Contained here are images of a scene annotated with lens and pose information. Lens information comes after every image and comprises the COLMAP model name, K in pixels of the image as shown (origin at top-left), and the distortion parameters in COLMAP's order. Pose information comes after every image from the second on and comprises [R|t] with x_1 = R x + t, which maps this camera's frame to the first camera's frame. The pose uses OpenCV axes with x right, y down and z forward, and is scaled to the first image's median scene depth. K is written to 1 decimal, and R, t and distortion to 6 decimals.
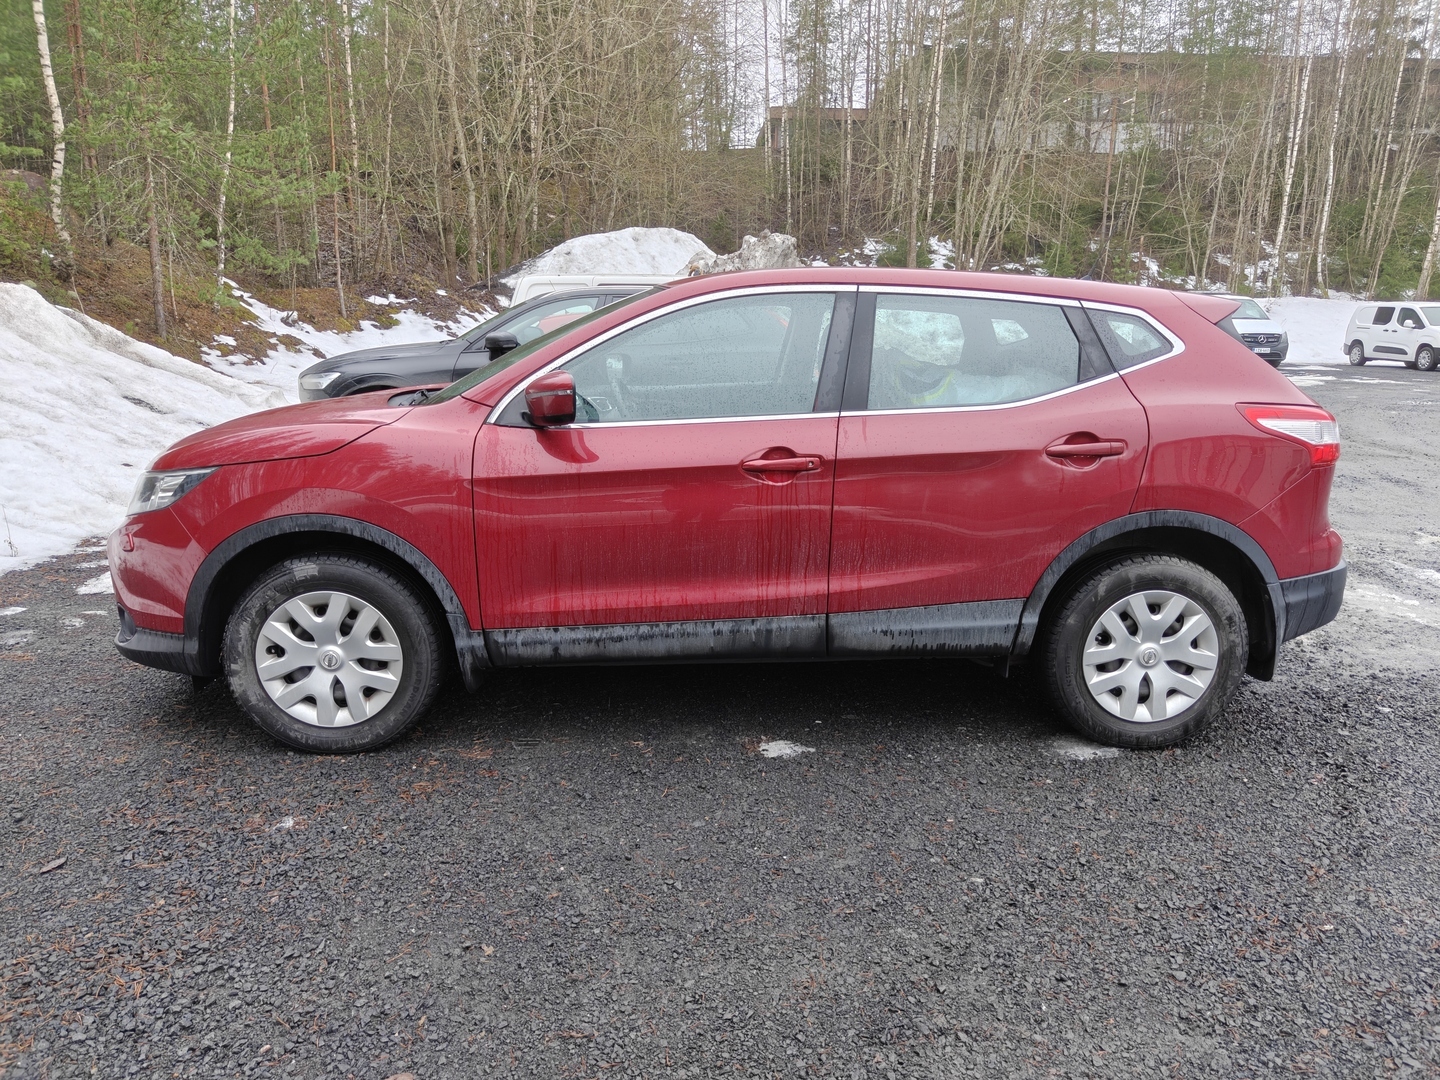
lens RADIAL K [[1016.8, 0, 724.5], [0, 1016.8, 534.8], [0, 0, 1]] dist [0.008399, -0.000199]
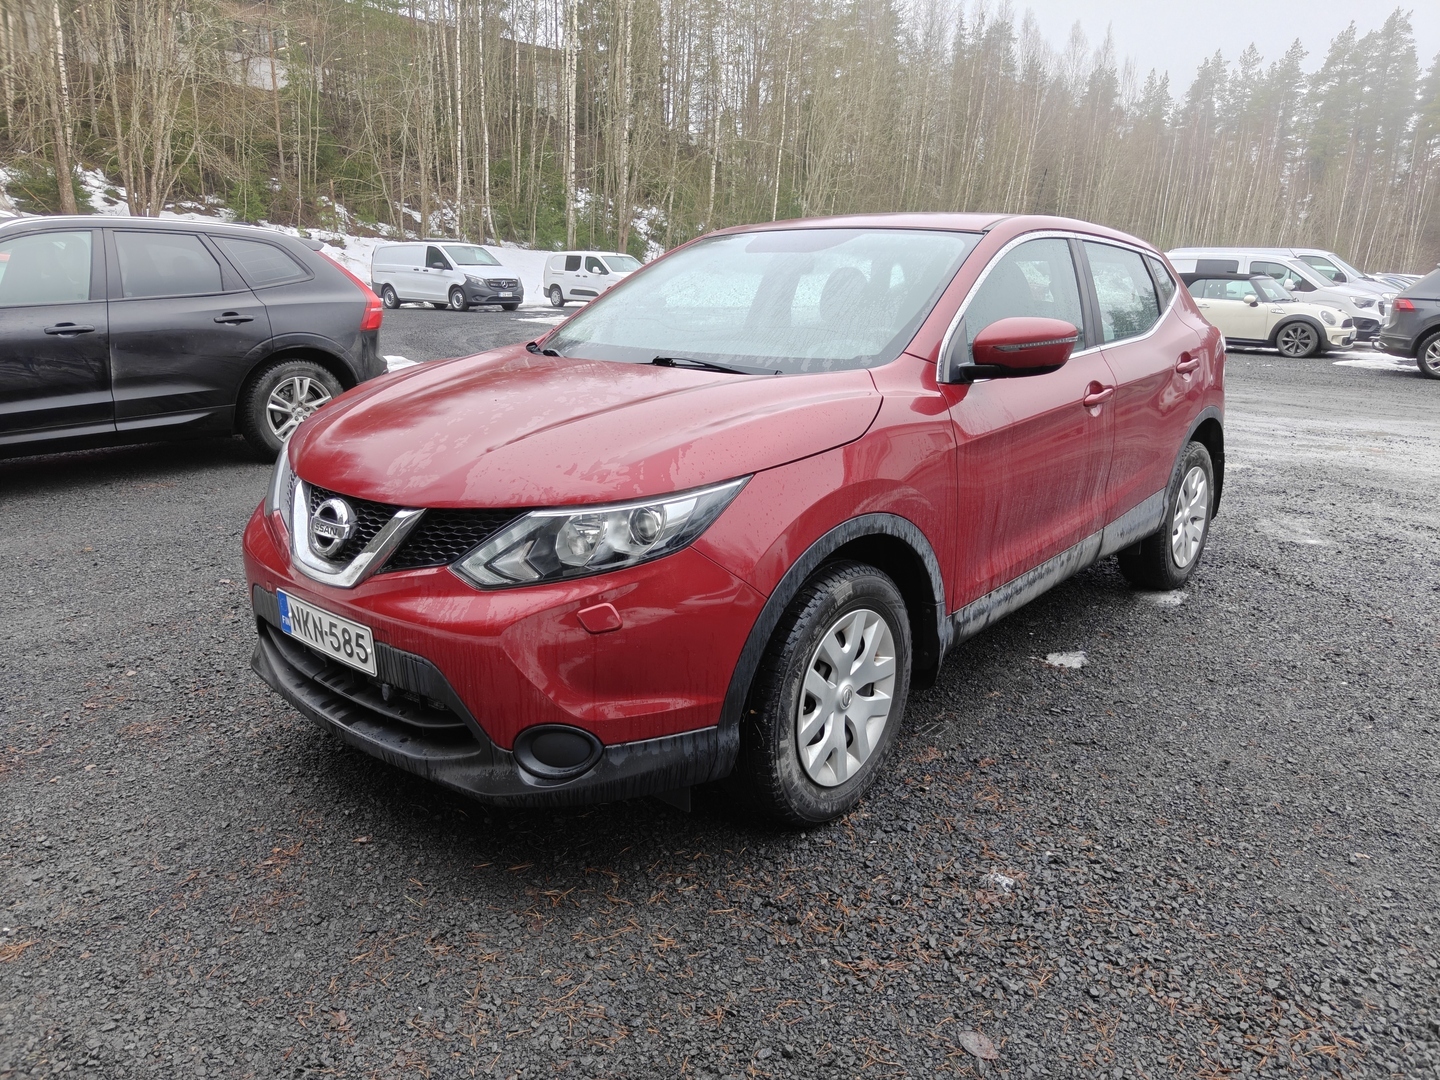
lens RADIAL K [[1016.8, 0, 724.5], [0, 1016.8, 534.8], [0, 0, 1]] dist [0.008399, -0.000199]
pose [[0.678789, -0.185713, 0.710462, -0.132841], [0.150094, 0.982155, 0.113330, -0.014080], [-0.718830, 0.029709, 0.694551, 0.069491]]
